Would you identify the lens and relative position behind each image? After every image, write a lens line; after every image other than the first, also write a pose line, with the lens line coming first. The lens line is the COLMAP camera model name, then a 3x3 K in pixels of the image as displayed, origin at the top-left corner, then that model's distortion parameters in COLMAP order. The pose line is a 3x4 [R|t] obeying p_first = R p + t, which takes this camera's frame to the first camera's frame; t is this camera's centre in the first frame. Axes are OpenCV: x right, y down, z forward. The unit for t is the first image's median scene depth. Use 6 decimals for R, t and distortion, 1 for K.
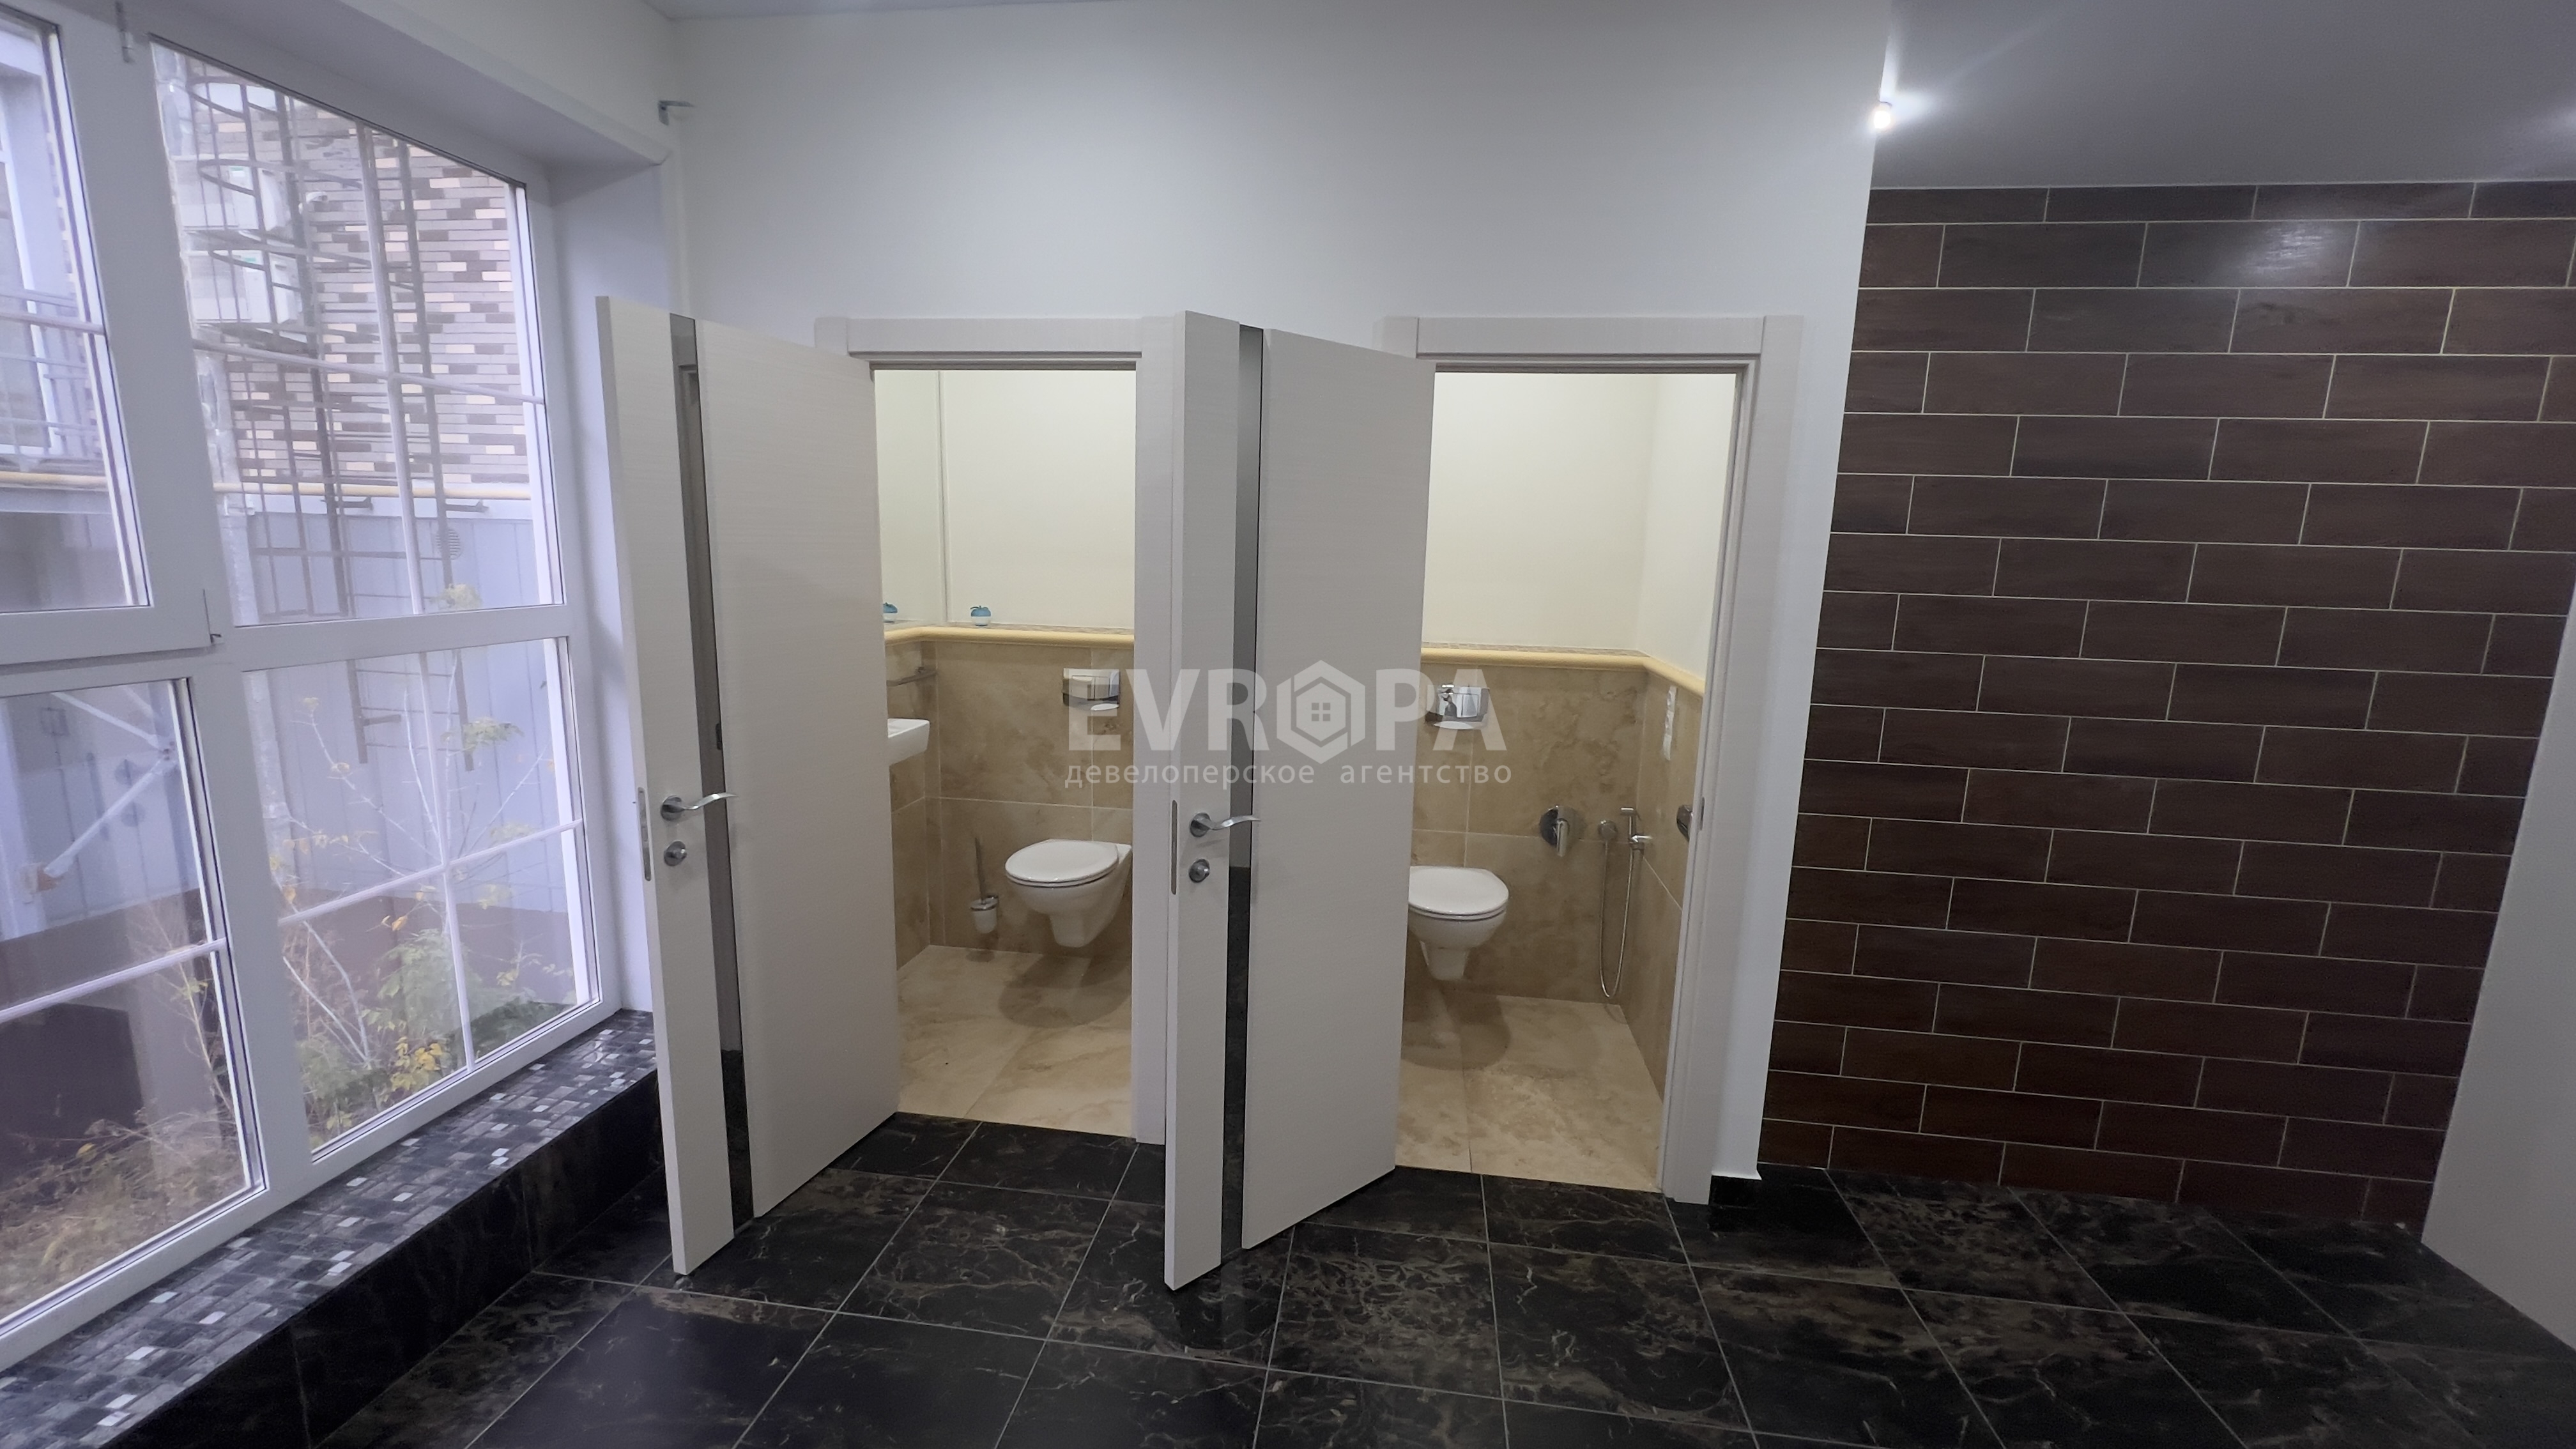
lens RADIAL K [[1033.8, 0, 1281.8], [0, 1033.8, 719.8], [0, 0, 1]] dist [0.001104, -0.000003]
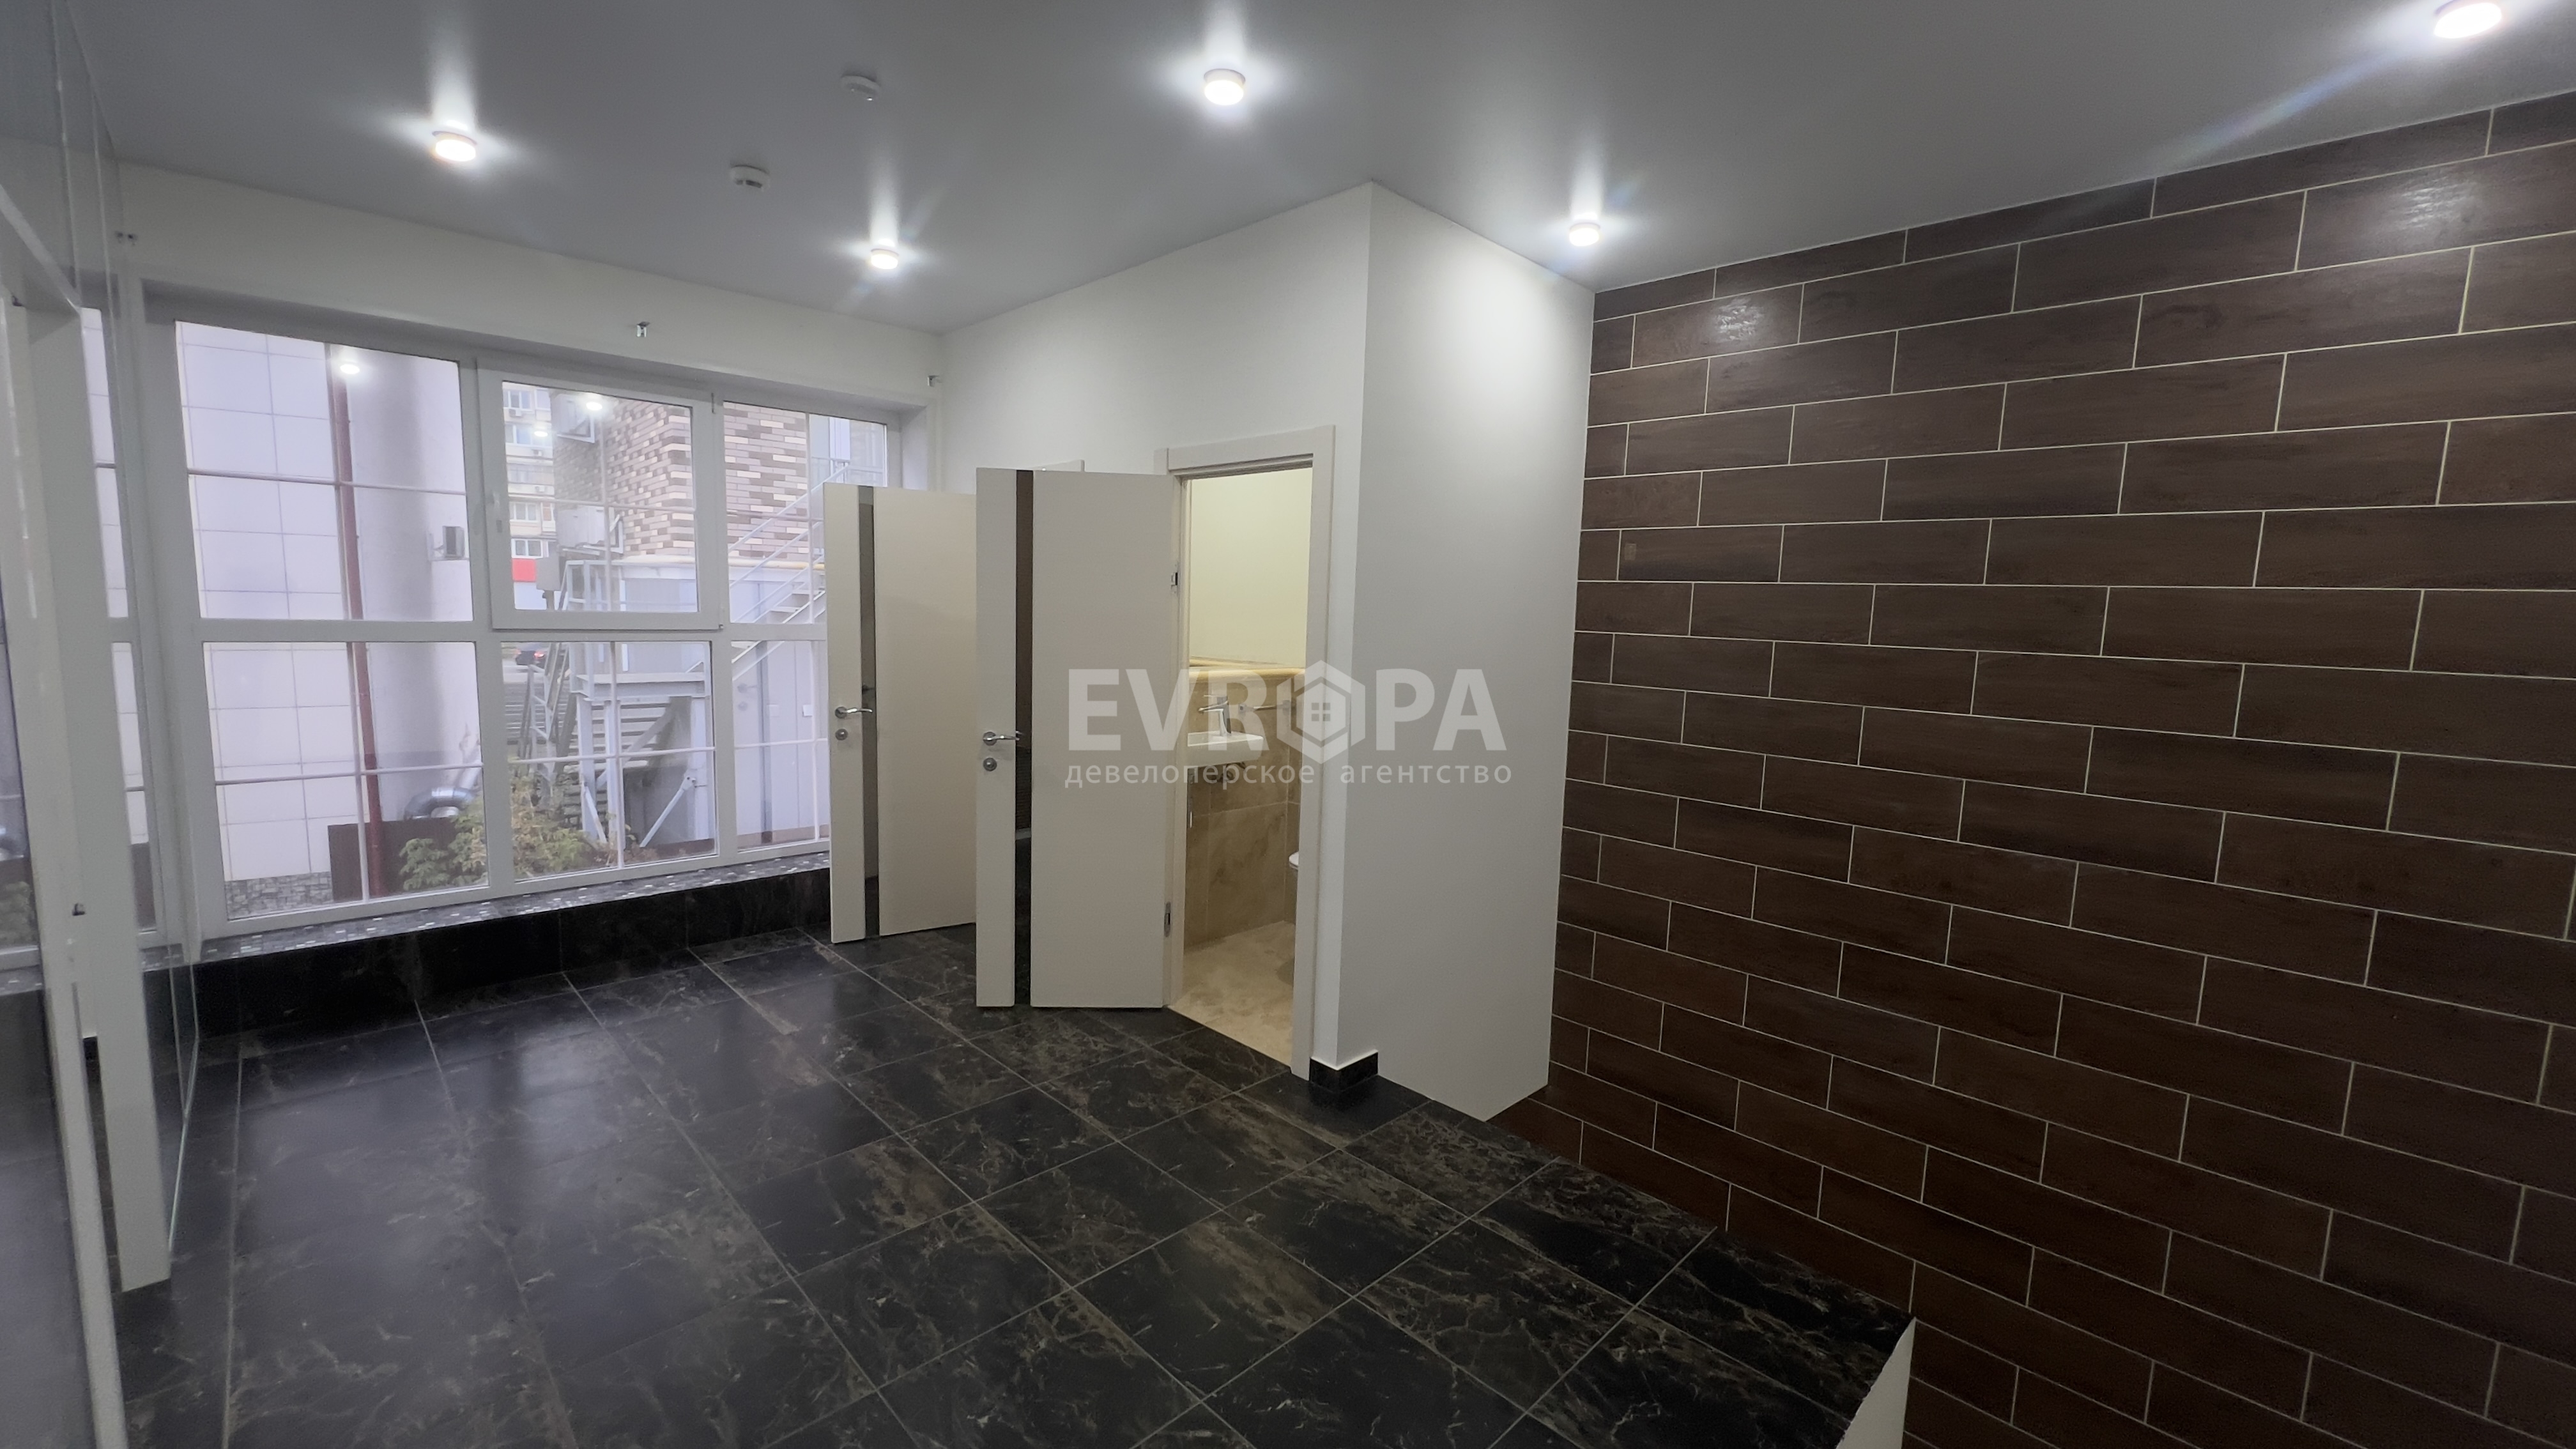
lens RADIAL K [[1033.8, 0, 1284.6], [0, 1033.8, 718.9], [0, 0, 1]] dist [0.001104, -0.000003]
pose [[0.788944, 0.064973, -0.611020, 0.896513], [-0.112639, 0.992836, -0.039865, 0.050509], [0.604052, 0.100276, 0.790611, -0.083838]]
